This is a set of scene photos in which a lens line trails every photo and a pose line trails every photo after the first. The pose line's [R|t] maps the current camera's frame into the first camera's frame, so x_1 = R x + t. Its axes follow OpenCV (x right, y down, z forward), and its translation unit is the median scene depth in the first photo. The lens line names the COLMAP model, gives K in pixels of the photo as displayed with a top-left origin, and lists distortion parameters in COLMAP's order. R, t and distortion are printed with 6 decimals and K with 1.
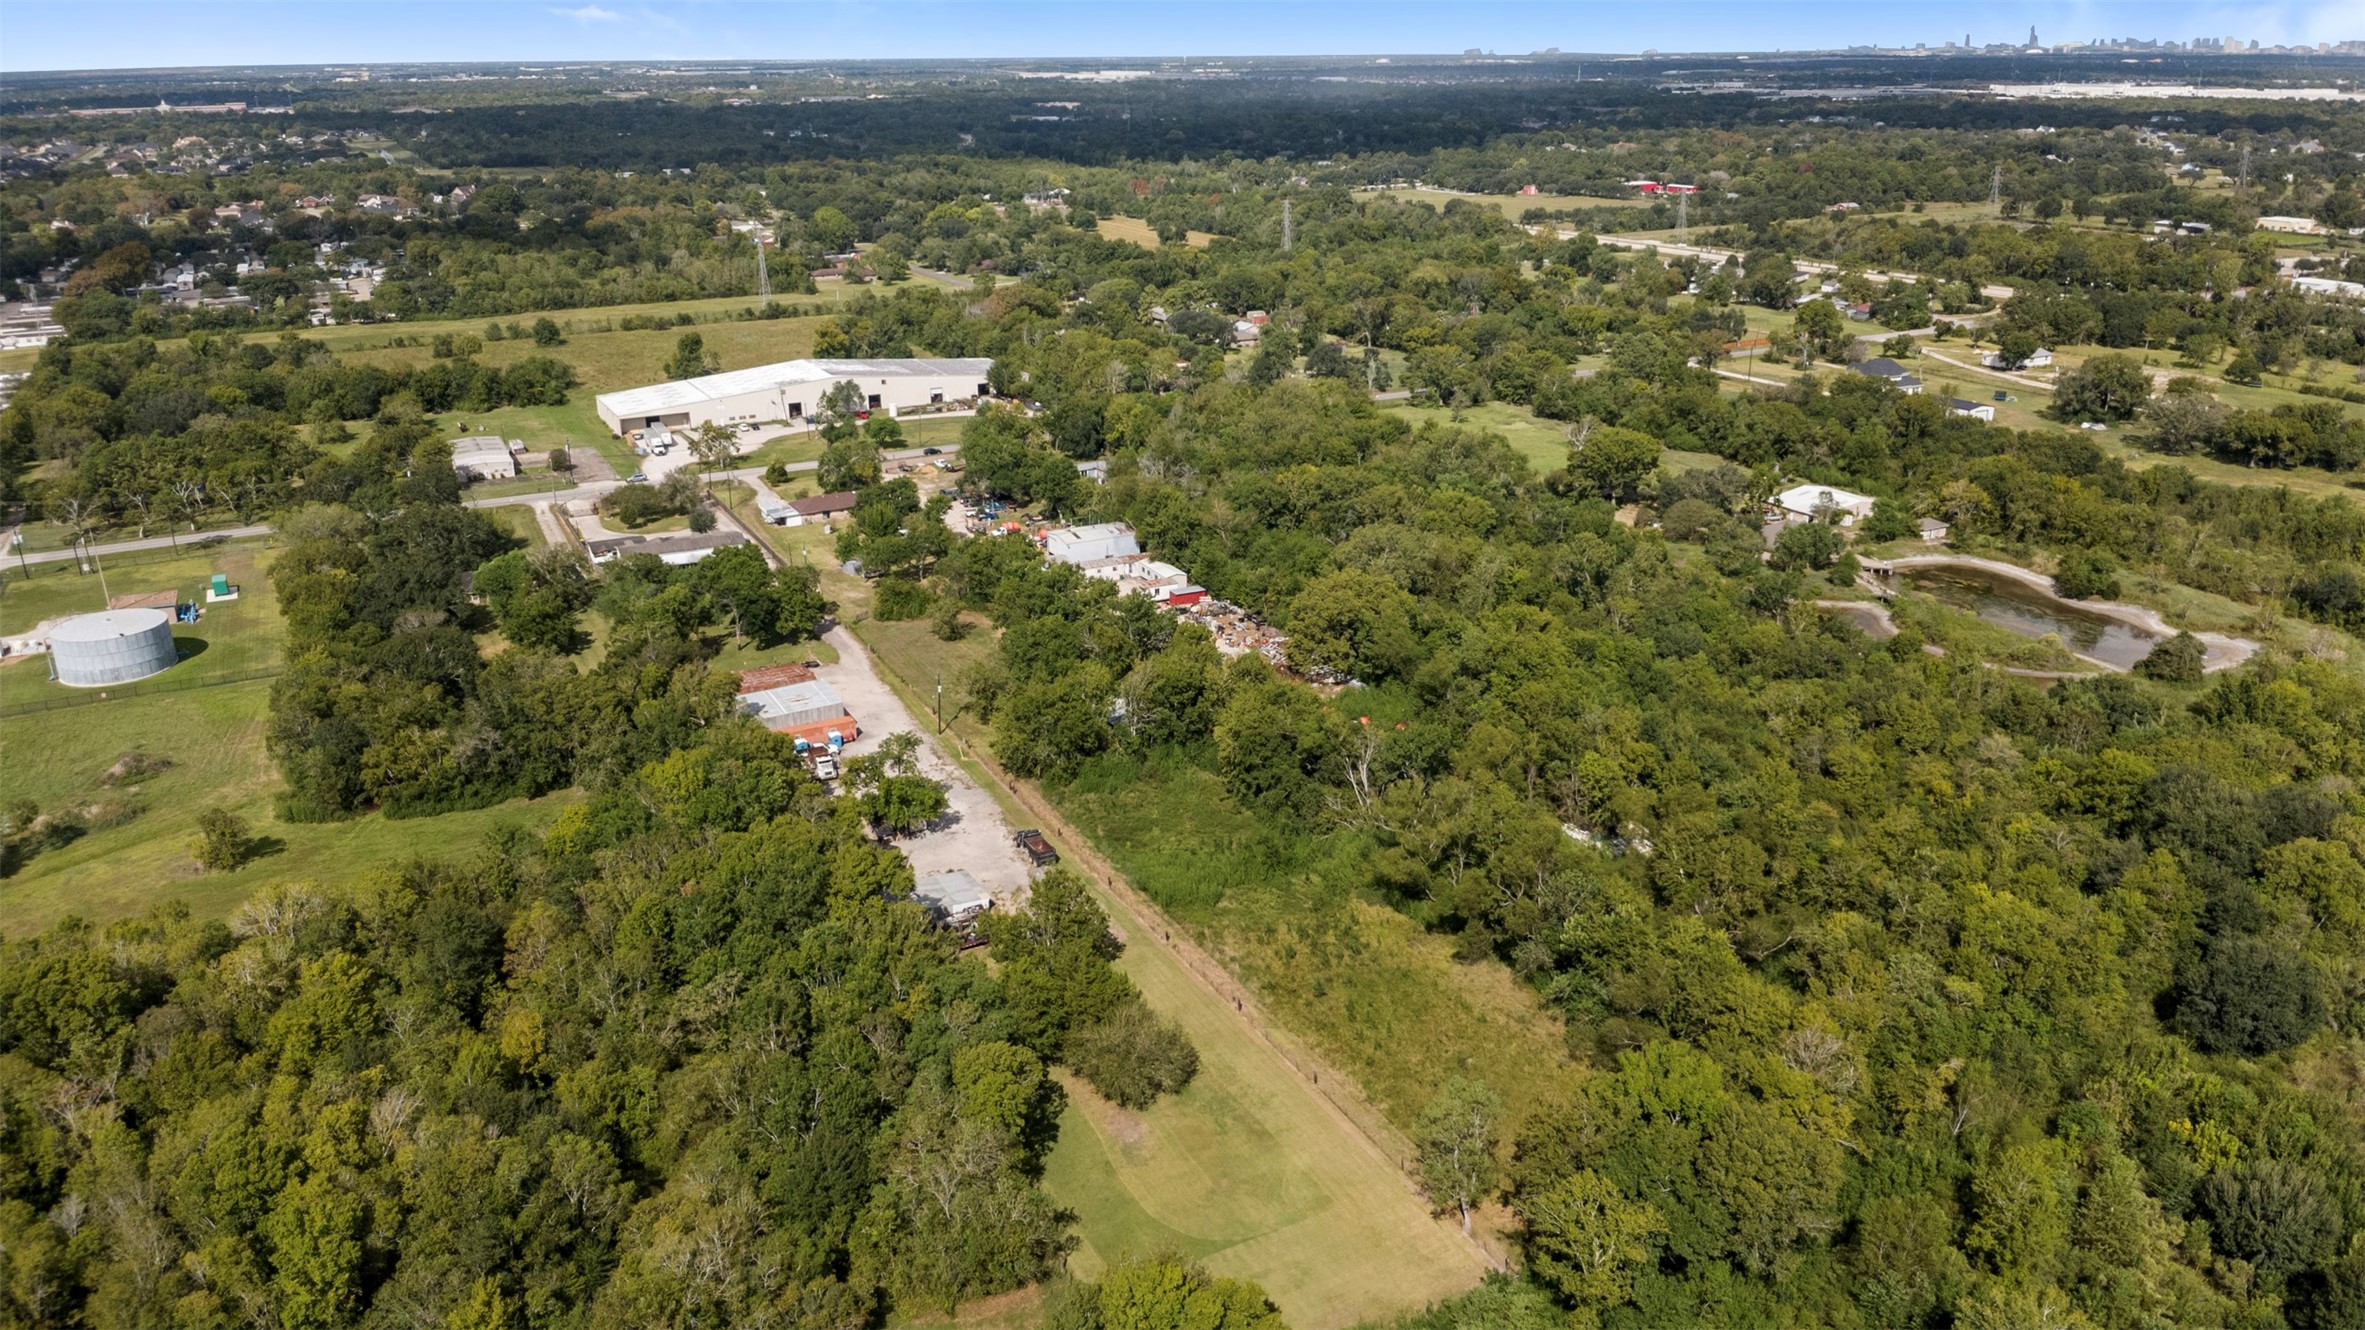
lens RADIAL K [[1650.3, 0, 1182.5], [0, 1650.3, 665.0], [0, 0, 1]] dist [0.037665, -0.051923]
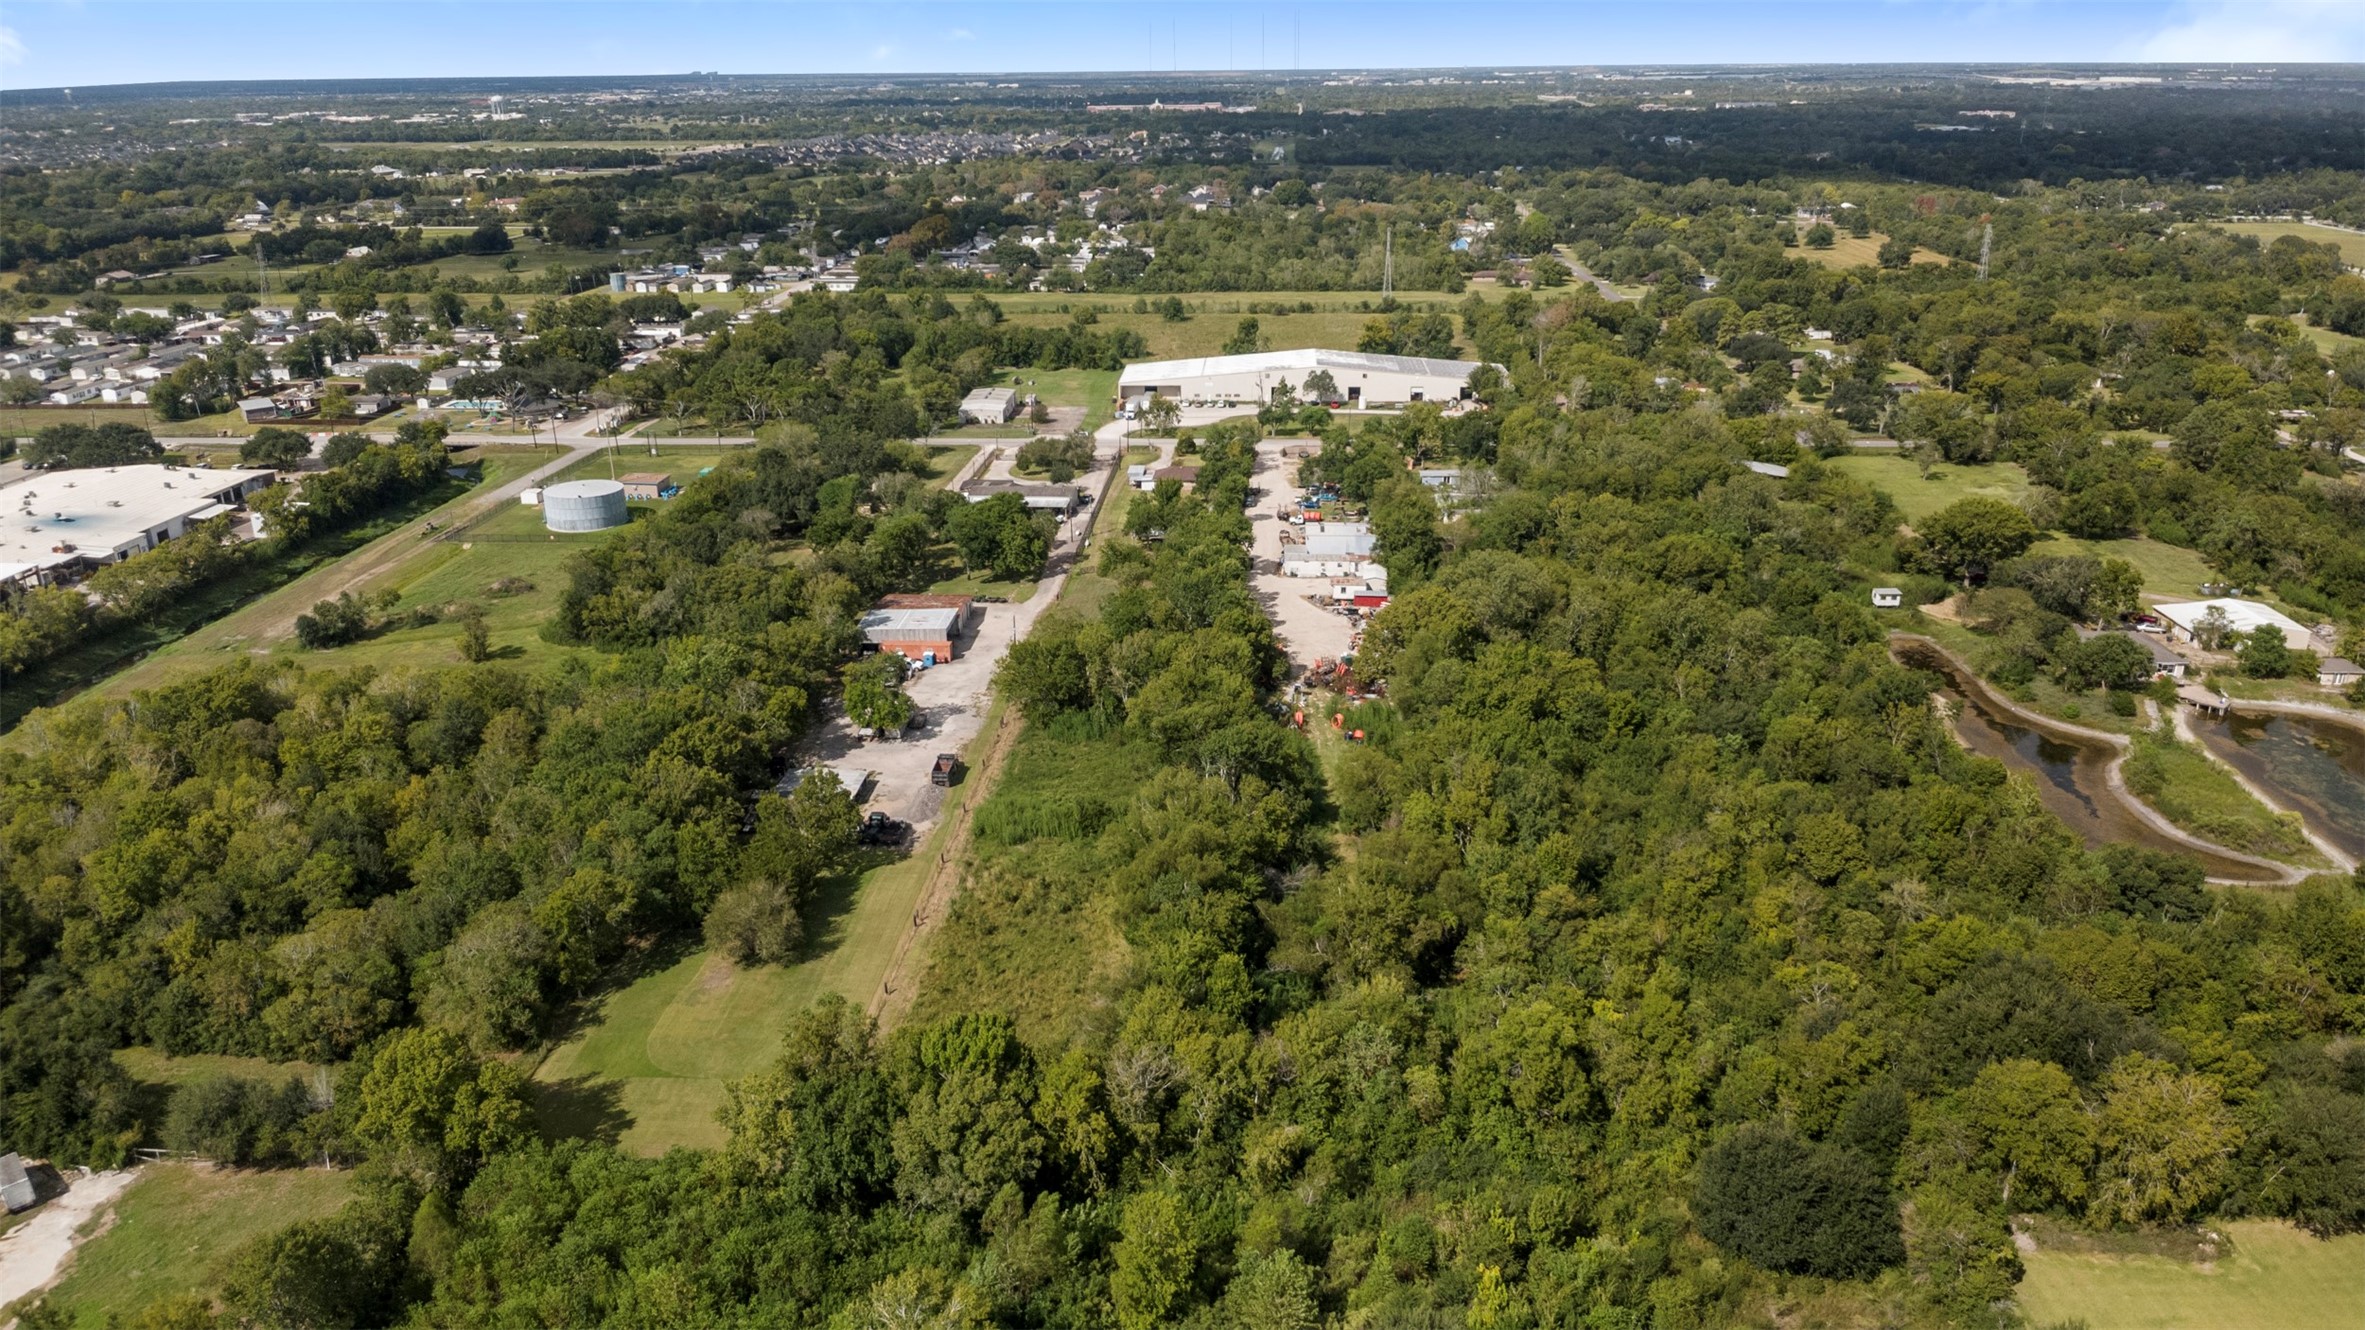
lens RADIAL K [[1650.3, 0, 1182.5], [0, 1650.3, 665.0], [0, 0, 1]] dist [0.037665, -0.051923]
pose [[0.858376, 0.177157, -0.481463, 0.215543], [-0.178285, 0.983002, 0.043845, -0.013821], [0.481046, 0.048202, 0.875369, 0.031381]]
